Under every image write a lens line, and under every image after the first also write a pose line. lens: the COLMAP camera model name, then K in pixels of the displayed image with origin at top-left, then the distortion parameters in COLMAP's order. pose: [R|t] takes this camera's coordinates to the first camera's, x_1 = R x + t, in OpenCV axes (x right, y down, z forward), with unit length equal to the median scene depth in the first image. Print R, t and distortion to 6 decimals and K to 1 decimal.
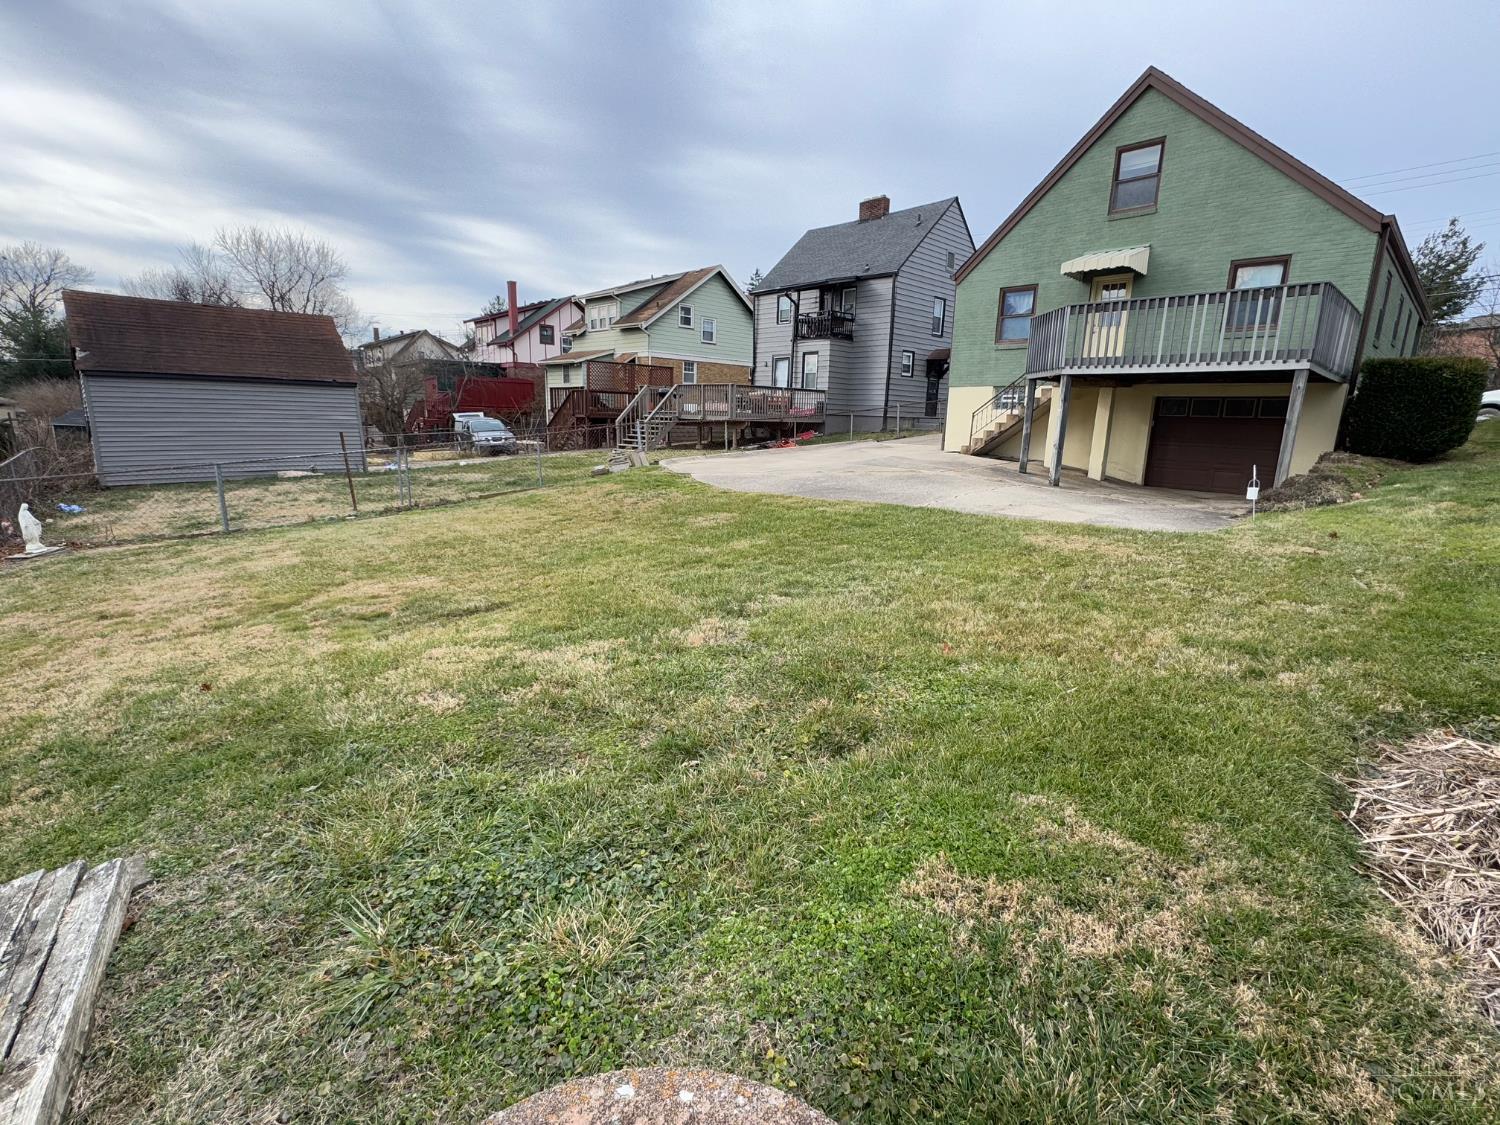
lens RADIAL K [[714.5, 0, 750.0], [0, 714.5, 562.5], [0, 0, 1]] dist [-0.000840, -0.009297]
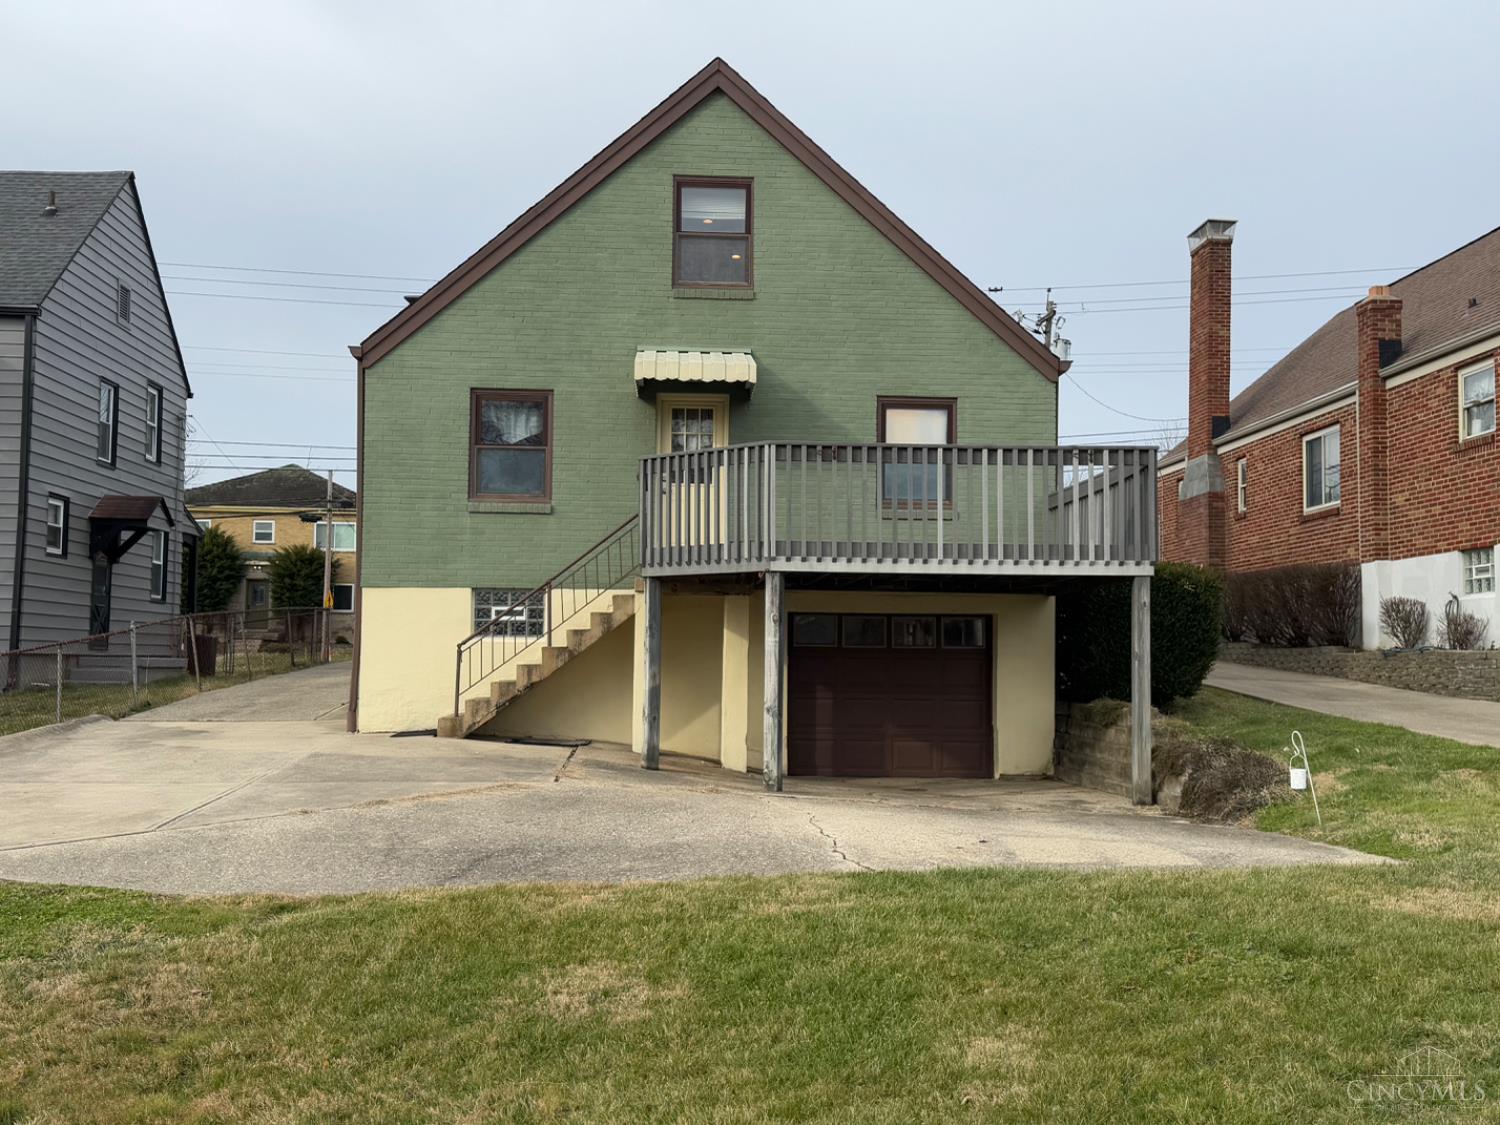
lens RADIAL K [[1498.8, 0, 750.0], [0, 1498.8, 562.5], [0, 0, 1]] dist [0.089412, -0.010577]
pose [[0.643832, 0.039881, 0.764127, -0.335148], [0.156715, 0.970598, -0.182701, -0.065171], [-0.748946, 0.237379, 0.618652, 0.299622]]
